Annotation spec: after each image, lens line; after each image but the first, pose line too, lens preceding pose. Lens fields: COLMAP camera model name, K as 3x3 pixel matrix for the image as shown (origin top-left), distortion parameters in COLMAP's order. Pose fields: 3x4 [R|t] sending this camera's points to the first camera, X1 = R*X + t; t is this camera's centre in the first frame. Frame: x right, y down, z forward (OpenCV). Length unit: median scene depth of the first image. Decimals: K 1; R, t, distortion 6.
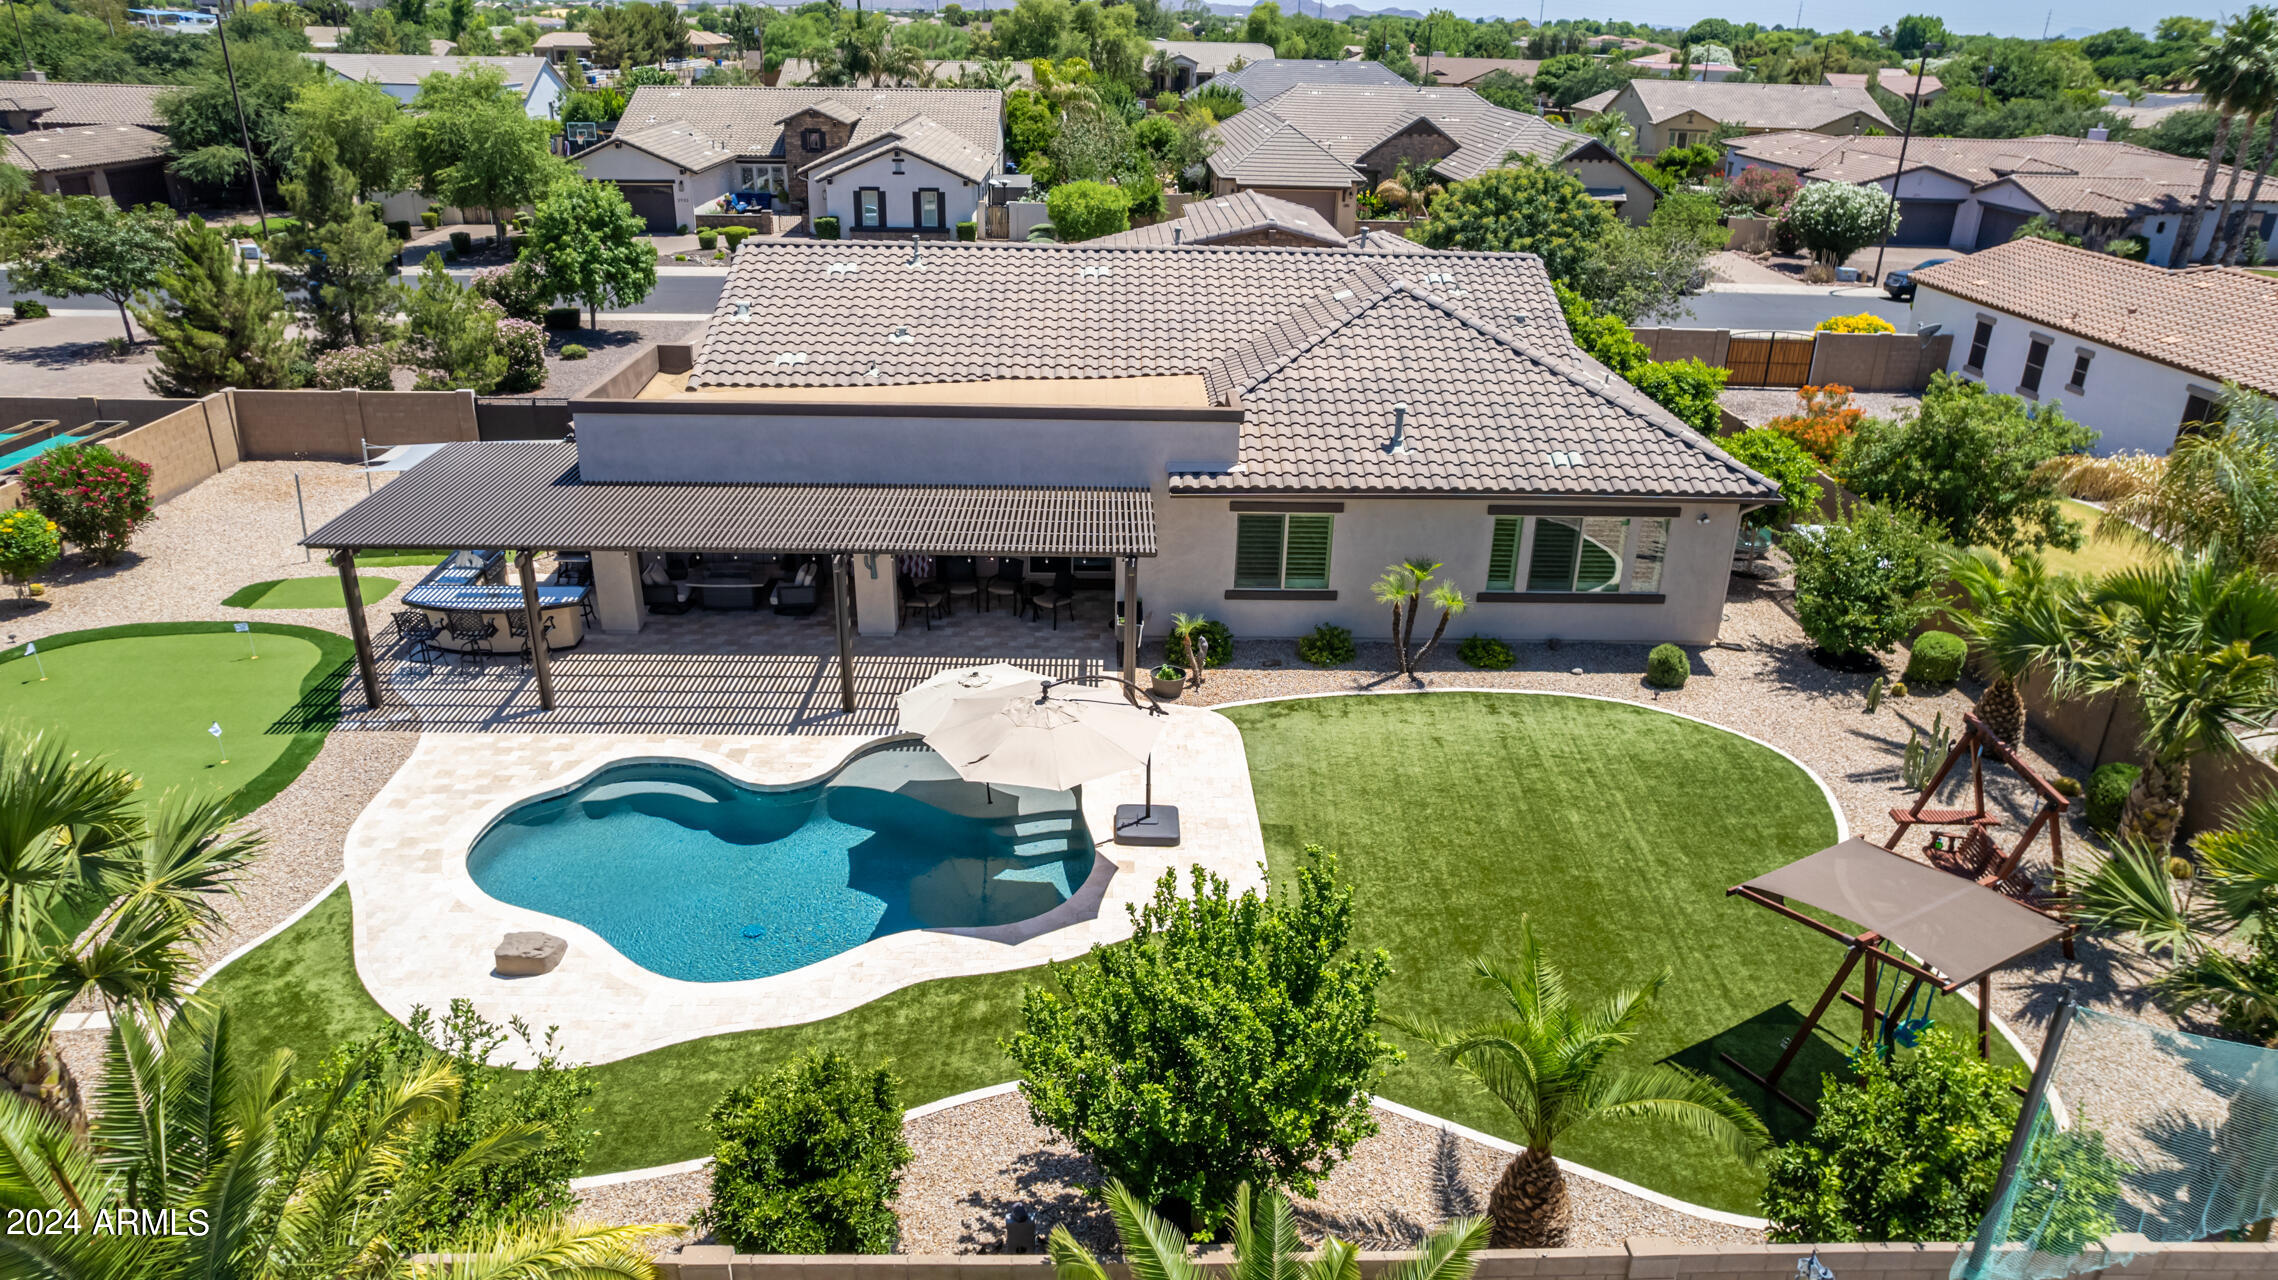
lens RADIAL K [[1443.9, 0, 1141.0], [0, 1443.9, 647.5], [0, 0, 1]] dist [-0.060400, 0.034345]
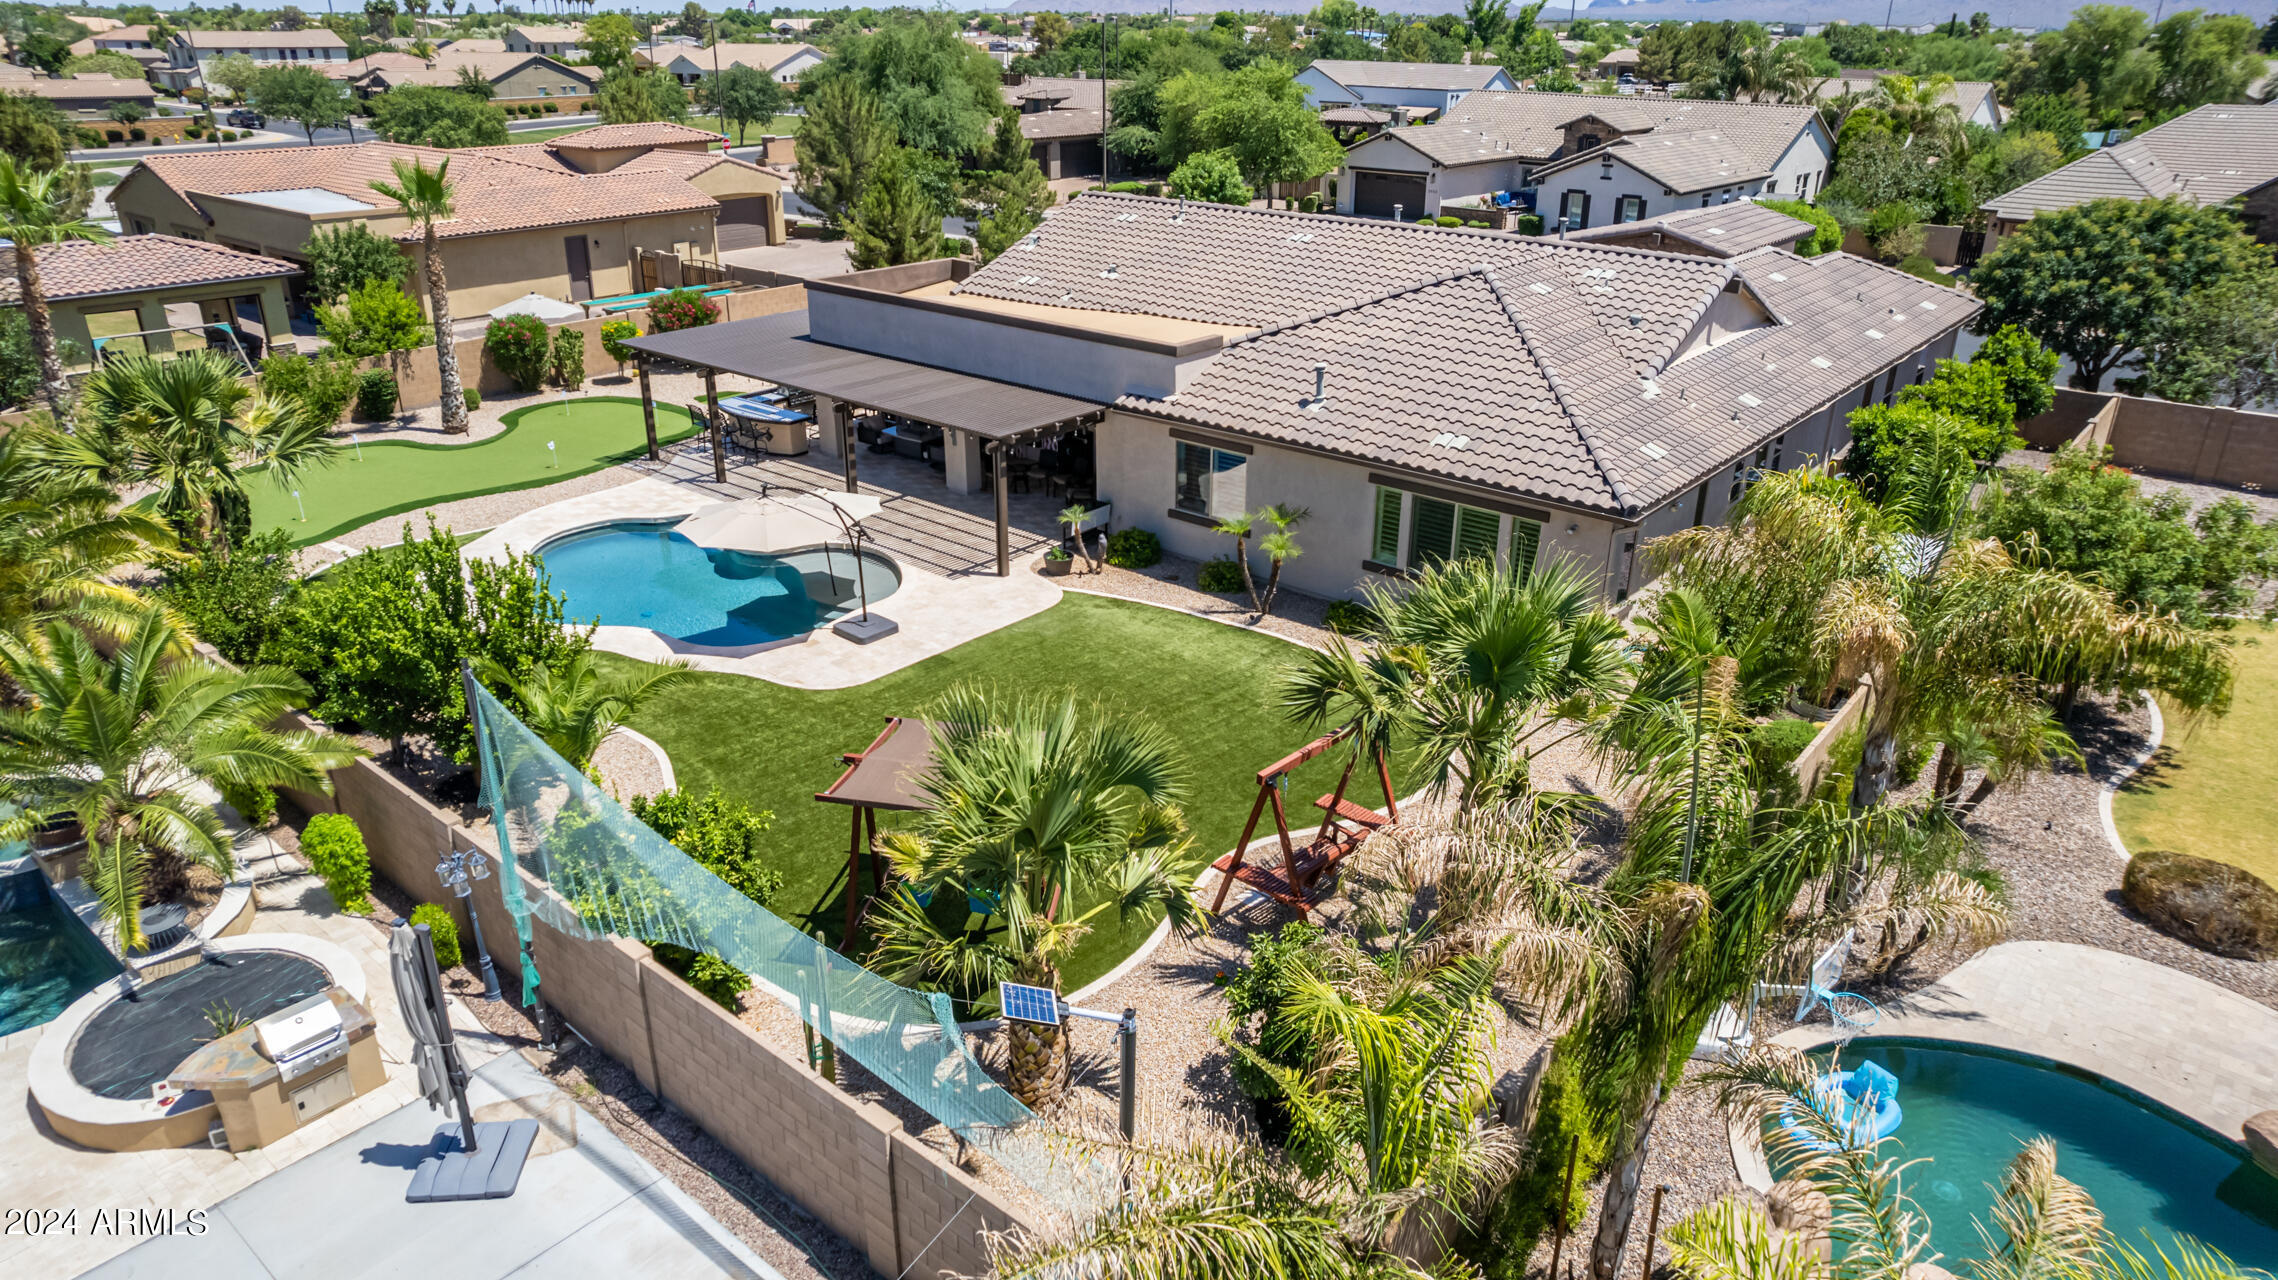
lens RADIAL K [[1443.9, 0, 1148.6], [0, 1443.9, 633.9], [0, 0, 1]] dist [-0.060400, 0.034345]
pose [[0.755040, 0.245120, -0.608137, 0.764126], [-0.257972, 0.963745, 0.068165, -0.018572], [0.602798, 0.105415, 0.790900, 0.115718]]
